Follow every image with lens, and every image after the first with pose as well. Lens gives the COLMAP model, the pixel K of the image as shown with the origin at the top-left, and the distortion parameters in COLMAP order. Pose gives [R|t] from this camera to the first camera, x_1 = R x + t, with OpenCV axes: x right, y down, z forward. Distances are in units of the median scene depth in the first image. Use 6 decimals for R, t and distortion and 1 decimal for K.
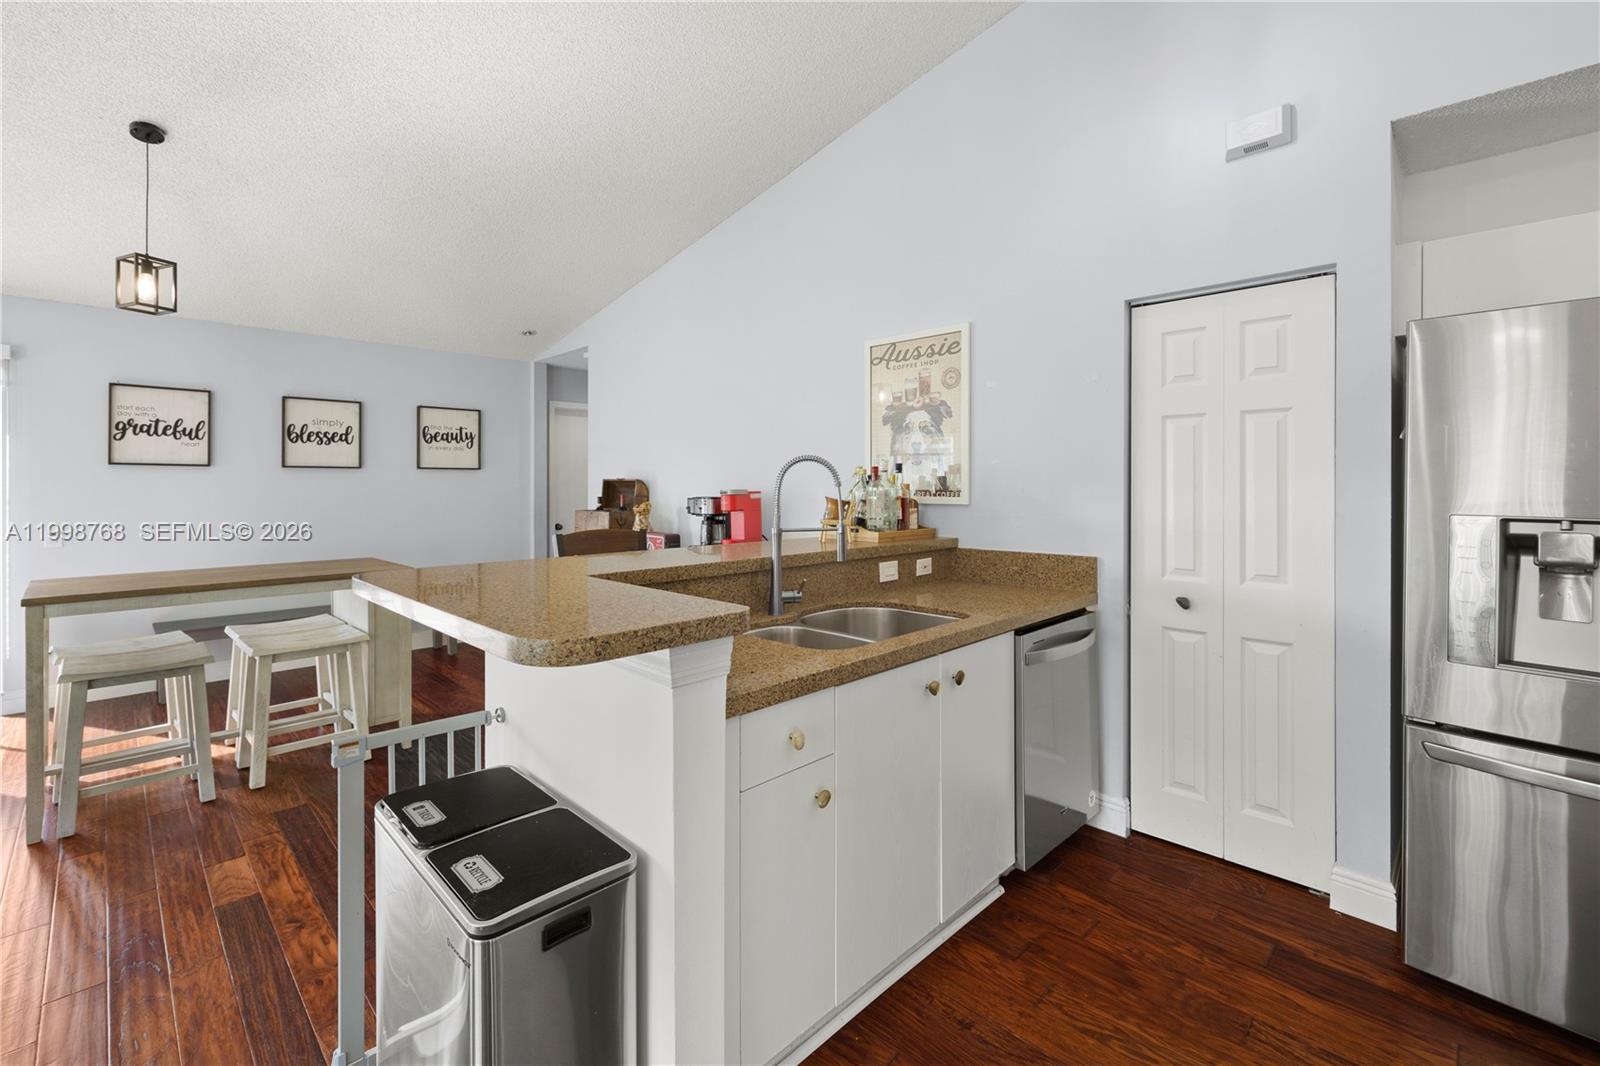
lens RADIAL K [[692.6, 0, 740.5], [0, 692.6, 484.1], [0, 0, 1]] dist [0.006824, -0.002103]
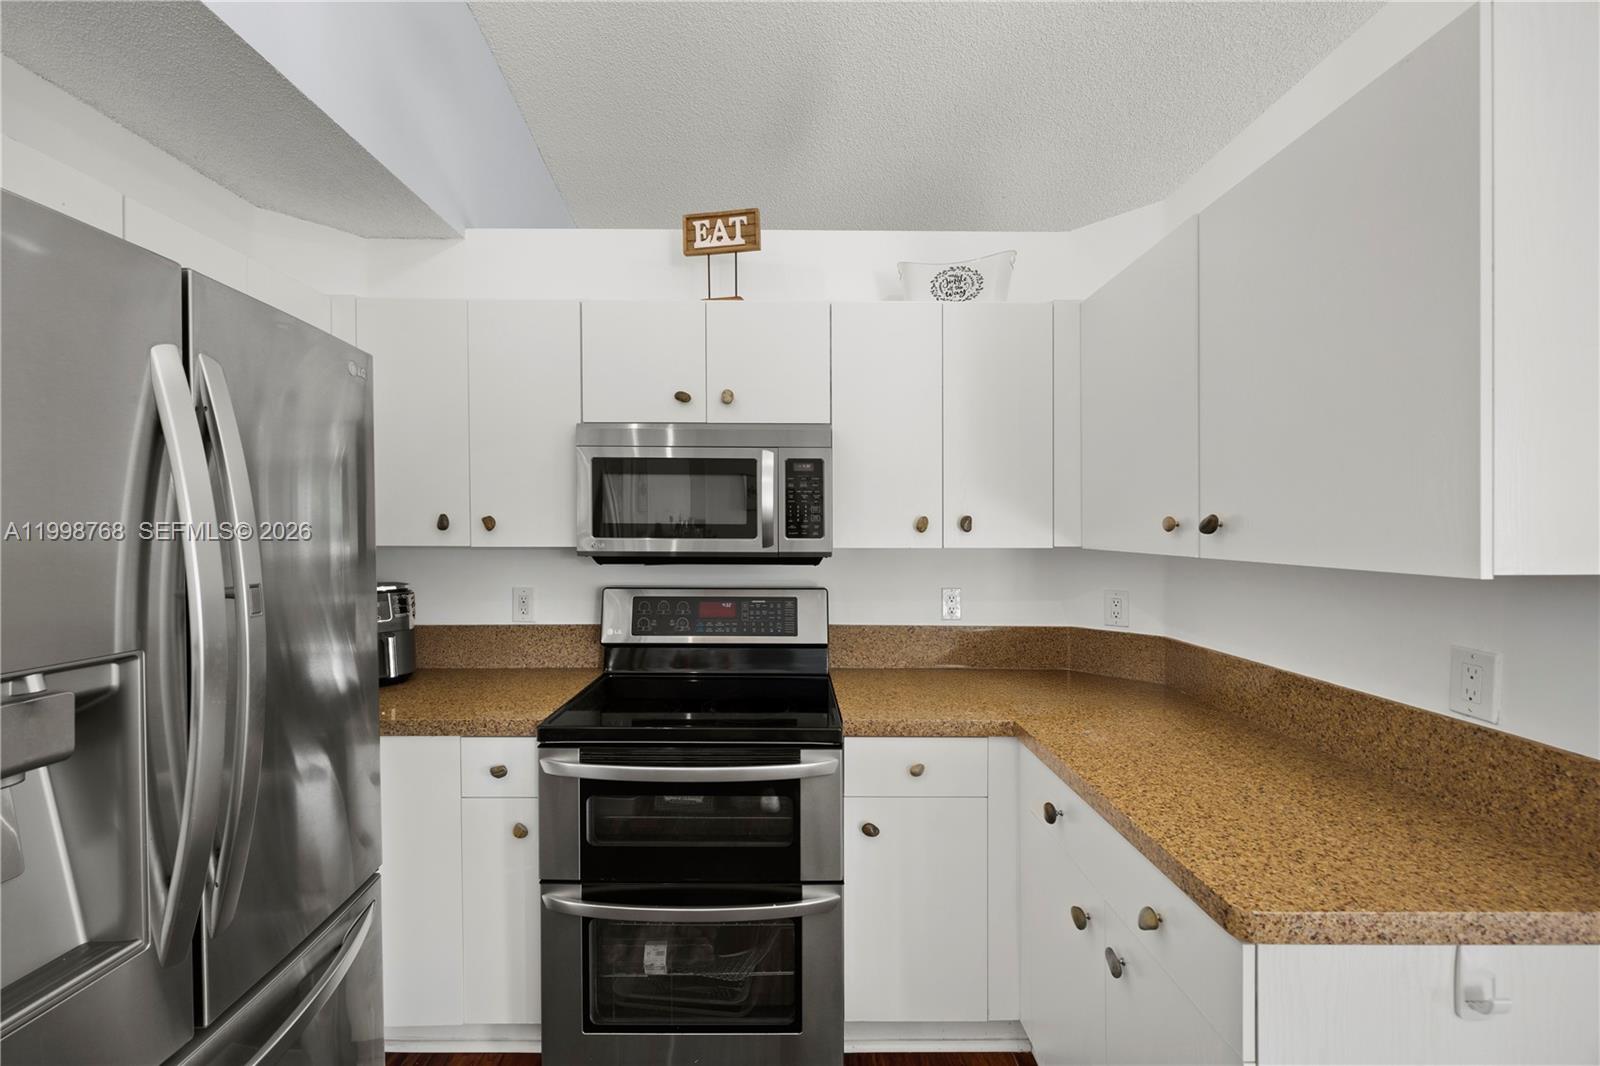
lens RADIAL K [[658.4, 0, 795.3], [0, 658.4, 526.5], [0, 0, 1]] dist [-0.000123, -0.000427]
pose [[-0.725877, -0.004611, 0.687809, 0.250050], [0.000099, 0.999977, 0.006808, -0.028175], [-0.687825, 0.005010, -0.725860, 0.504668]]
